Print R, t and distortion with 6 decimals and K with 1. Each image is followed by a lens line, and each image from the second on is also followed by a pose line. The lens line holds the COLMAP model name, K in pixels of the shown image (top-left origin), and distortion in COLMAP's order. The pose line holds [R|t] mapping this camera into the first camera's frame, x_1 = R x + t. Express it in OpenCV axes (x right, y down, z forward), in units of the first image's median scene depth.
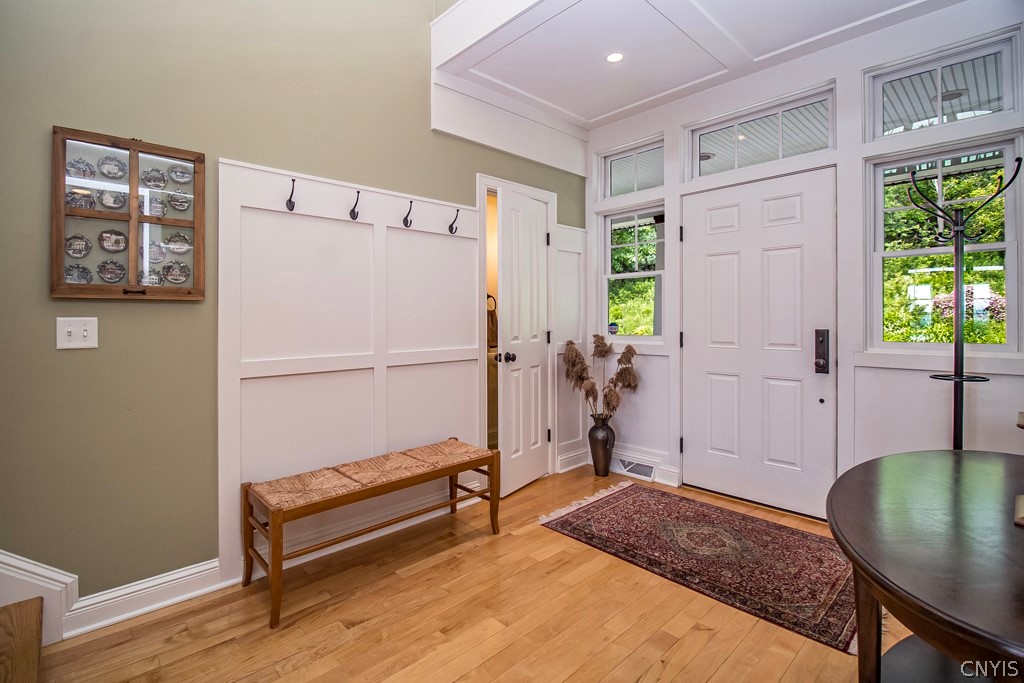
lens RADIAL K [[492.8, 0, 499.2], [0, 492.8, 299.5], [0, 0, 1]] dist [0.002403, -0.001482]
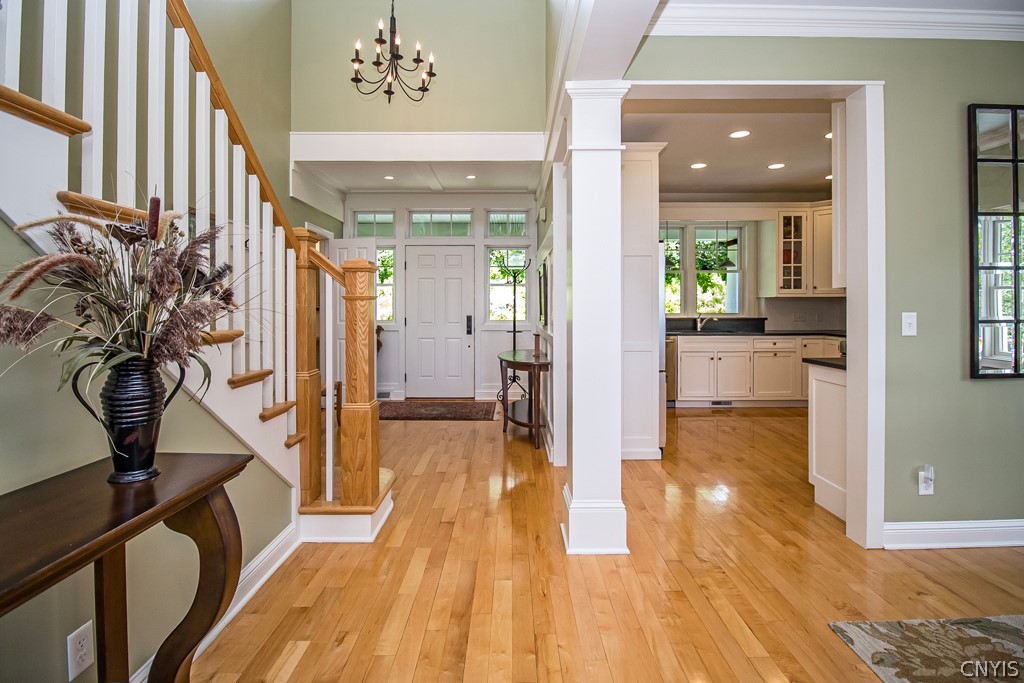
lens RADIAL K [[492.8, 0, 499.2], [0, 492.8, 299.5], [0, 0, 1]] dist [0.002403, -0.001482]
pose [[0.707915, 0.012707, 0.706183, -0.803261], [-0.015886, 0.999872, -0.002066, -0.009863], [-0.706119, -0.009756, 0.708026, -0.667061]]
